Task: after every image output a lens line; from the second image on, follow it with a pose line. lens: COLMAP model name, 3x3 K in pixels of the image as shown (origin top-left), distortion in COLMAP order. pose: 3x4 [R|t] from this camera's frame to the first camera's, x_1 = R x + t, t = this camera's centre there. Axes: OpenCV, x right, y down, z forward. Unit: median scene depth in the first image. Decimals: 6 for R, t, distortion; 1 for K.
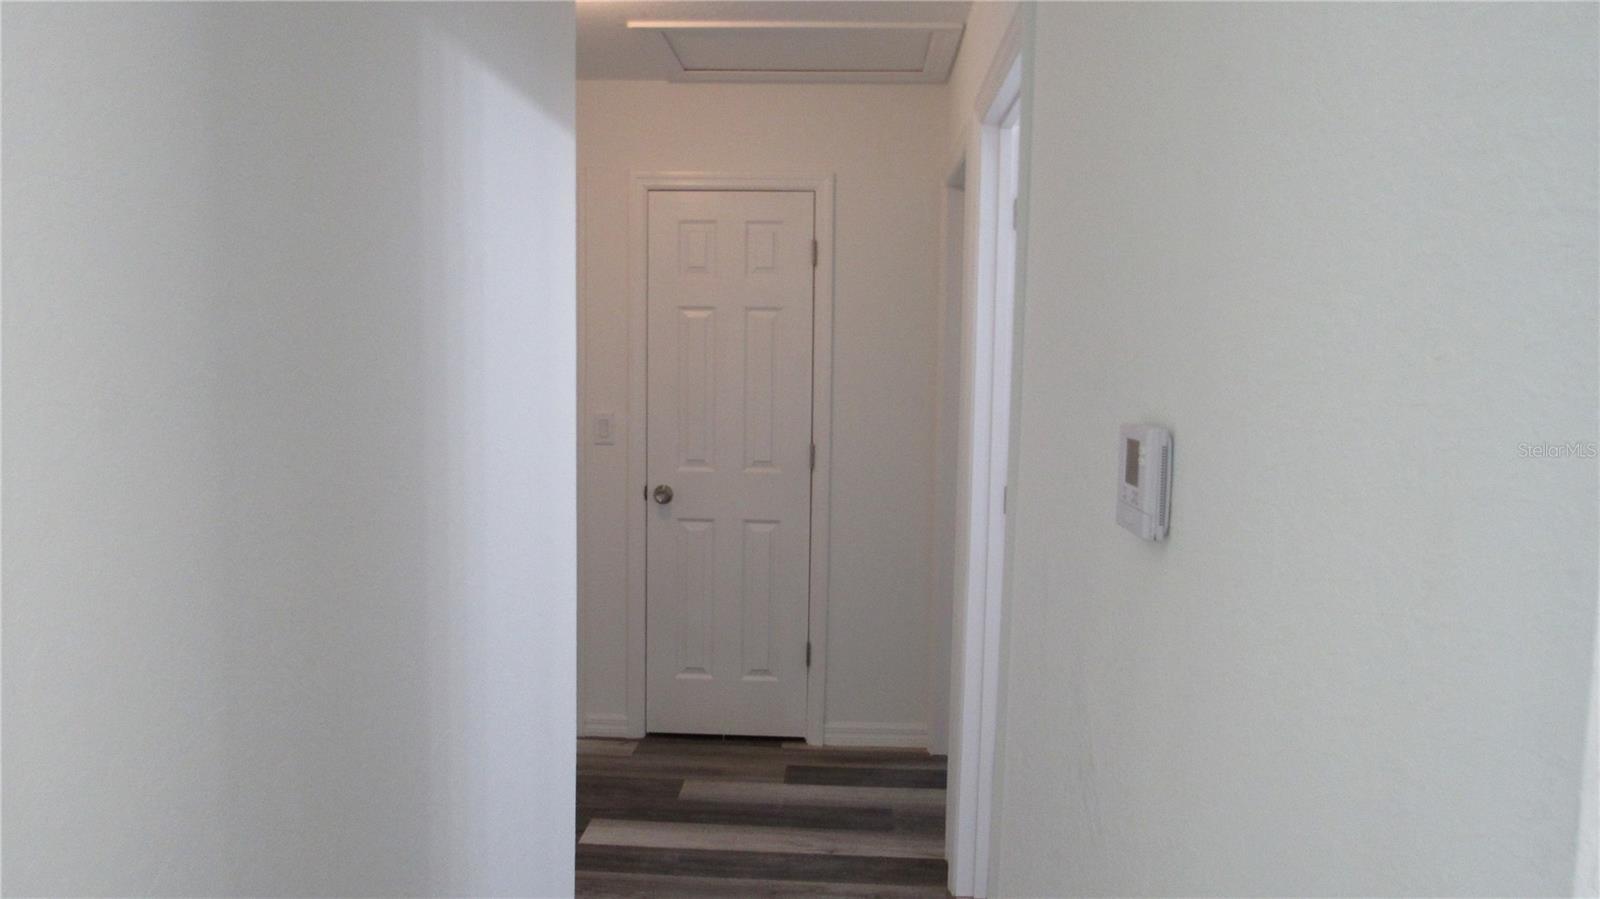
lens RADIAL K [[1143.8, 0, 786.4], [0, 1143.8, 444.3], [0, 0, 1]] dist [-0.038198, 0.012909]
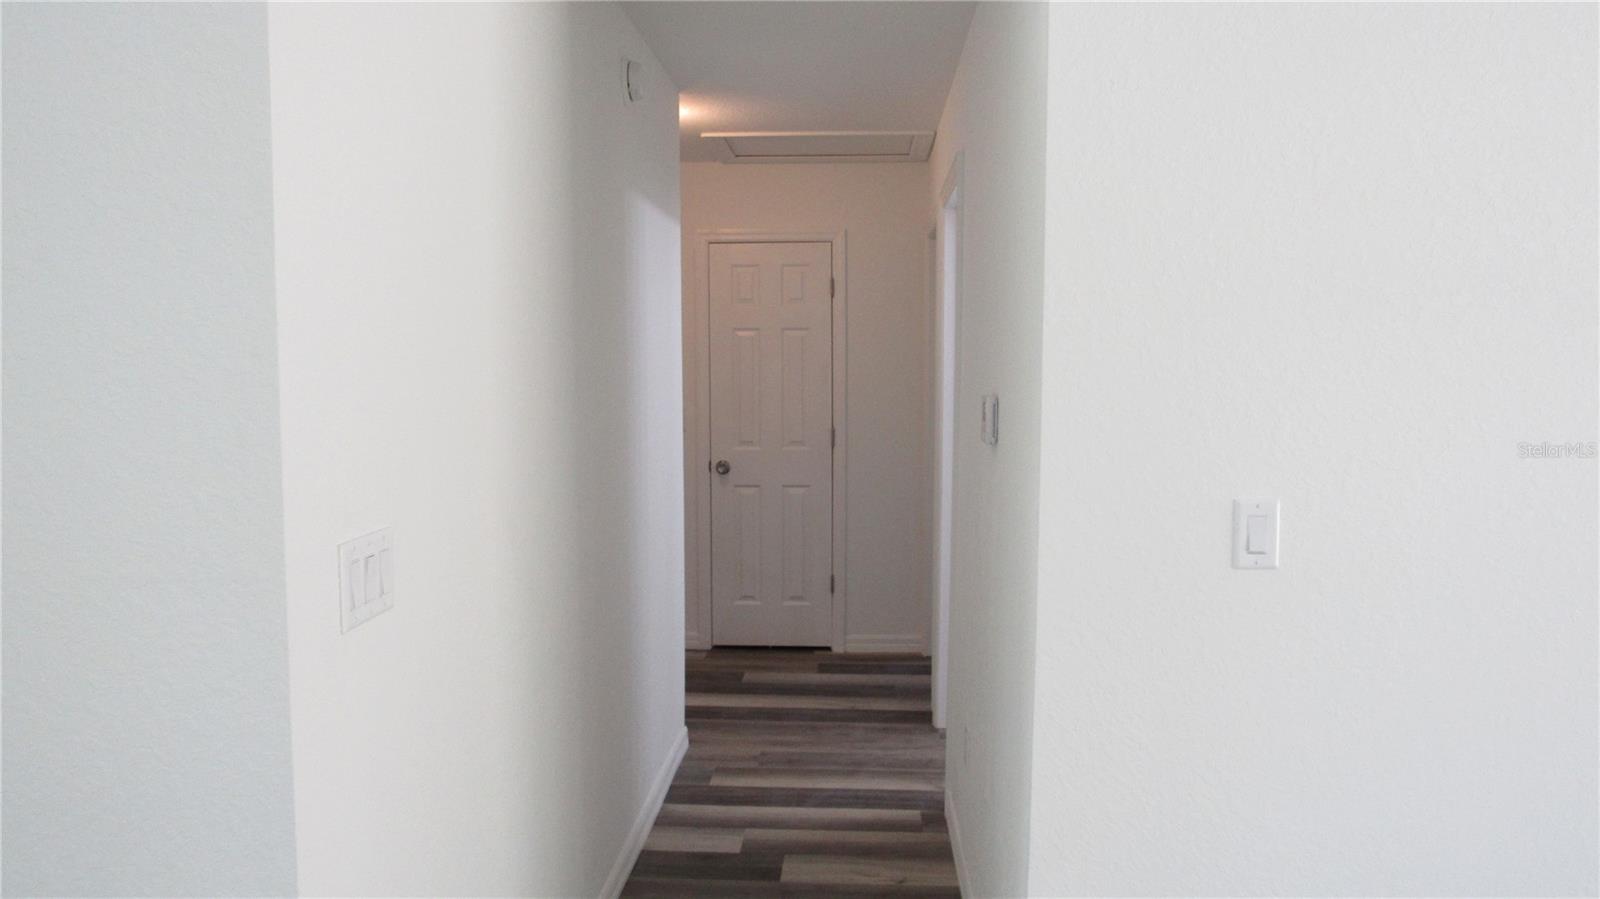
lens RADIAL K [[1143.8, 0, 810.3], [0, 1143.8, 455.5], [0, 0, 1]] dist [-0.038198, 0.012909]
pose [[0.999798, -0.016712, 0.011197, -0.020357], [0.016639, 0.999840, 0.006506, 0.023689], [-0.011304, -0.006318, 0.999916, -0.366528]]
